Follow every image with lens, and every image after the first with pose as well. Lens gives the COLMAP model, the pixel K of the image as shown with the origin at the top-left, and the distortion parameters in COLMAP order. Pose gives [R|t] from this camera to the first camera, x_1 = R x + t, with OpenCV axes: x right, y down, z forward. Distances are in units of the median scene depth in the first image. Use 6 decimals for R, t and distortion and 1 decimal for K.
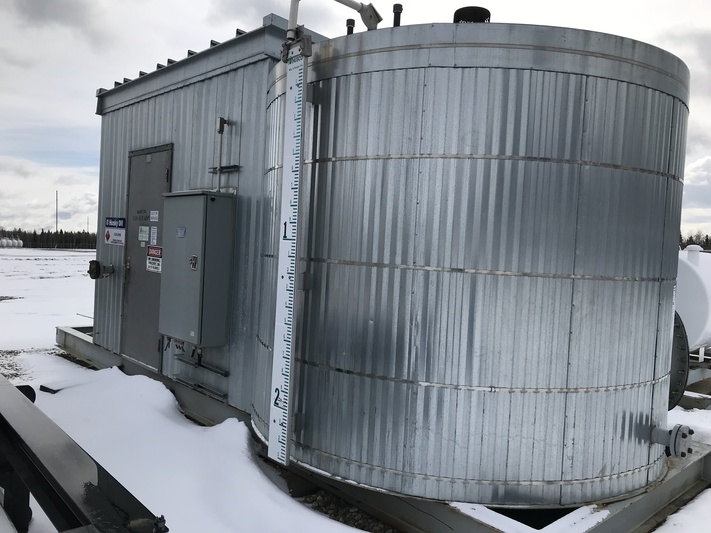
lens RADIAL K [[588.0, 0, 355.5], [0, 588.0, 266.5], [0, 0, 1]] dist [0.009384, 0.002007]
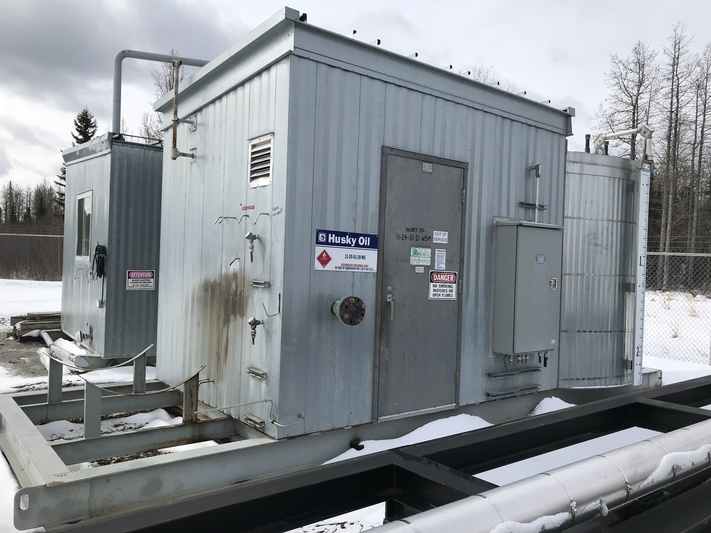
lens RADIAL K [[588.0, 0, 355.5], [0, 588.0, 266.5], [0, 0, 1]] dist [0.009384, 0.002007]
pose [[0.079723, -0.061820, 0.994898, -1.212200], [0.001425, 0.998081, 0.061904, -0.095000], [-0.996816, -0.003517, 0.079658, 1.040587]]
